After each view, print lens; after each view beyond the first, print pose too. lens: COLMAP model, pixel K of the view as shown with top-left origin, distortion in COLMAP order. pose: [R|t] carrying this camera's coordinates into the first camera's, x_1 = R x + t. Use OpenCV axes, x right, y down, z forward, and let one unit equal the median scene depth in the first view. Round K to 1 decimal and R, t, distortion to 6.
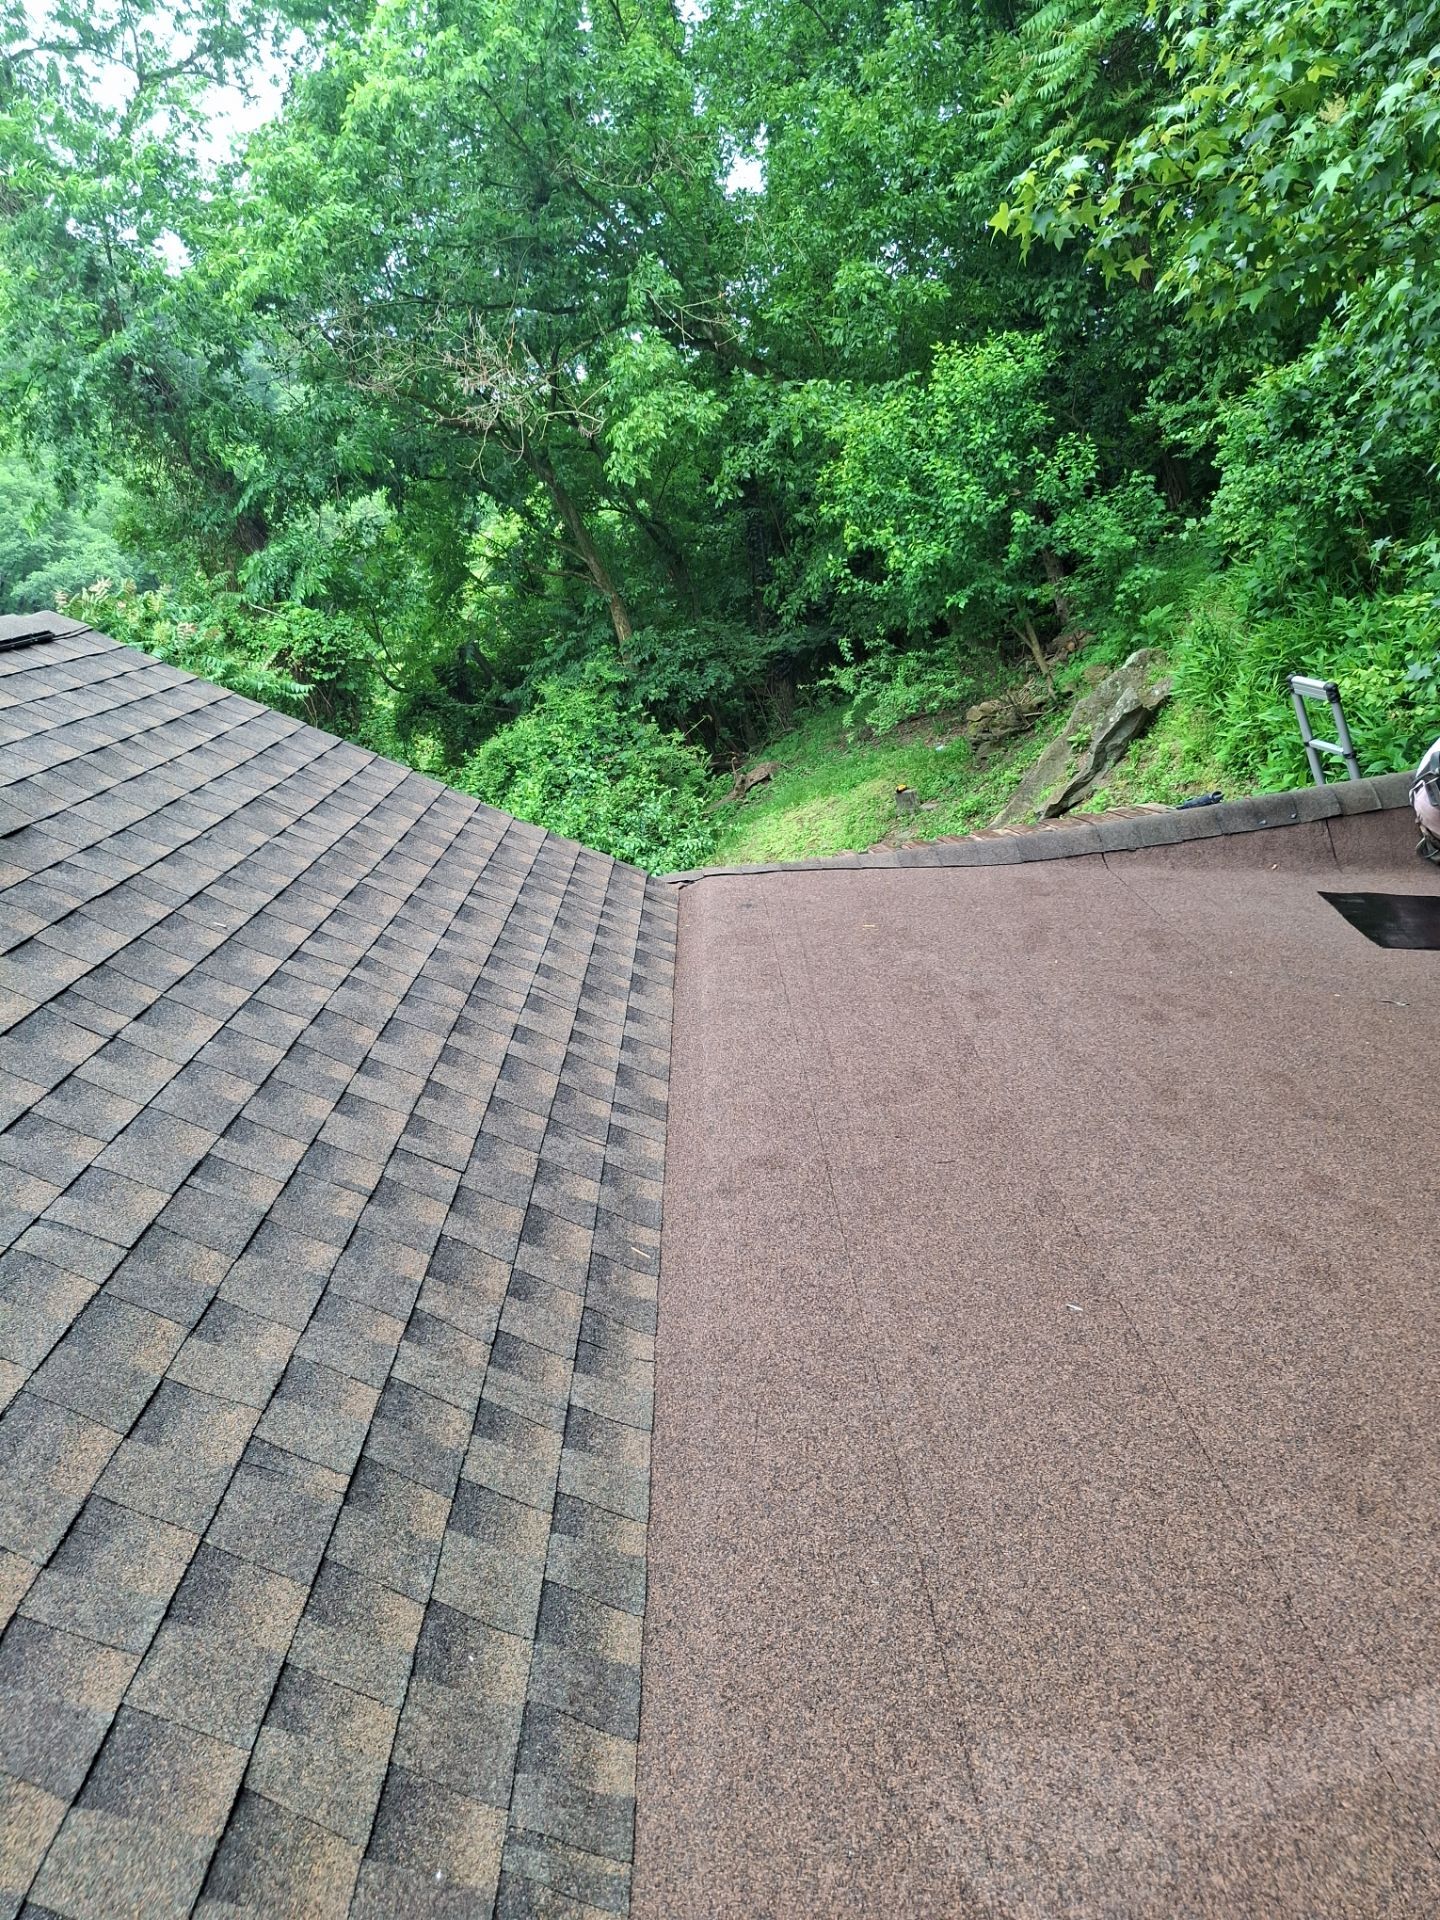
lens RADIAL K [[1331.3, 0, 751.8], [0, 1331.3, 961.2], [0, 0, 1]] dist [0.081112, -0.095396]
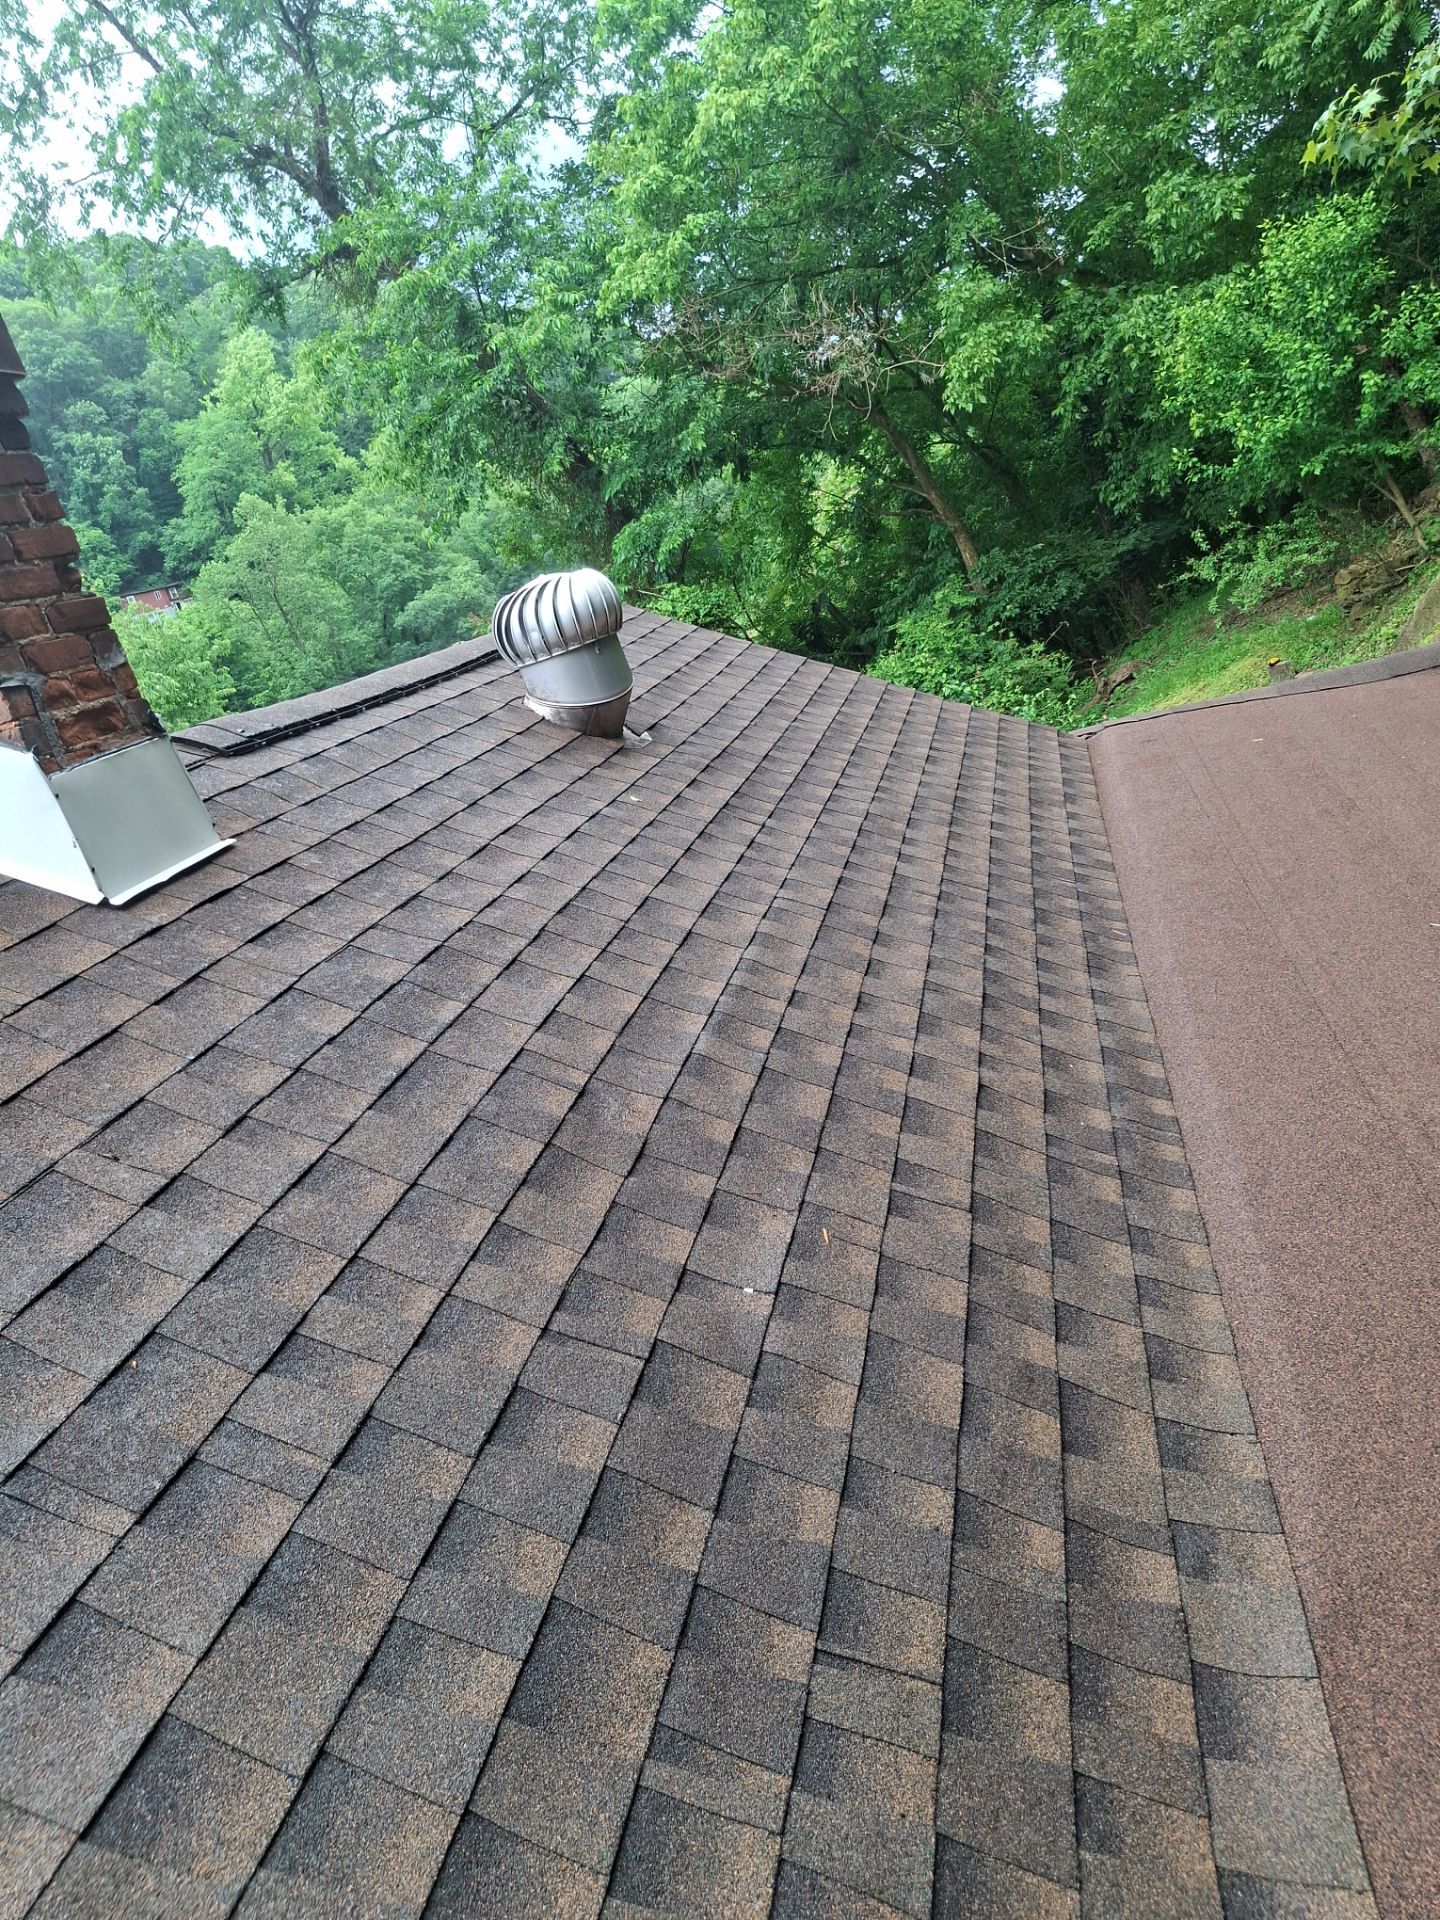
lens RADIAL K [[1478.0, 0, 716.6], [0, 1478.0, 958.1], [0, 0, 1]] dist [-0.009980, -0.011073]
pose [[0.961317, -0.094598, -0.258689, -0.022851], [0.096263, 0.995336, -0.006253, 0.055552], [0.258074, -0.018891, 0.965940, -0.172548]]
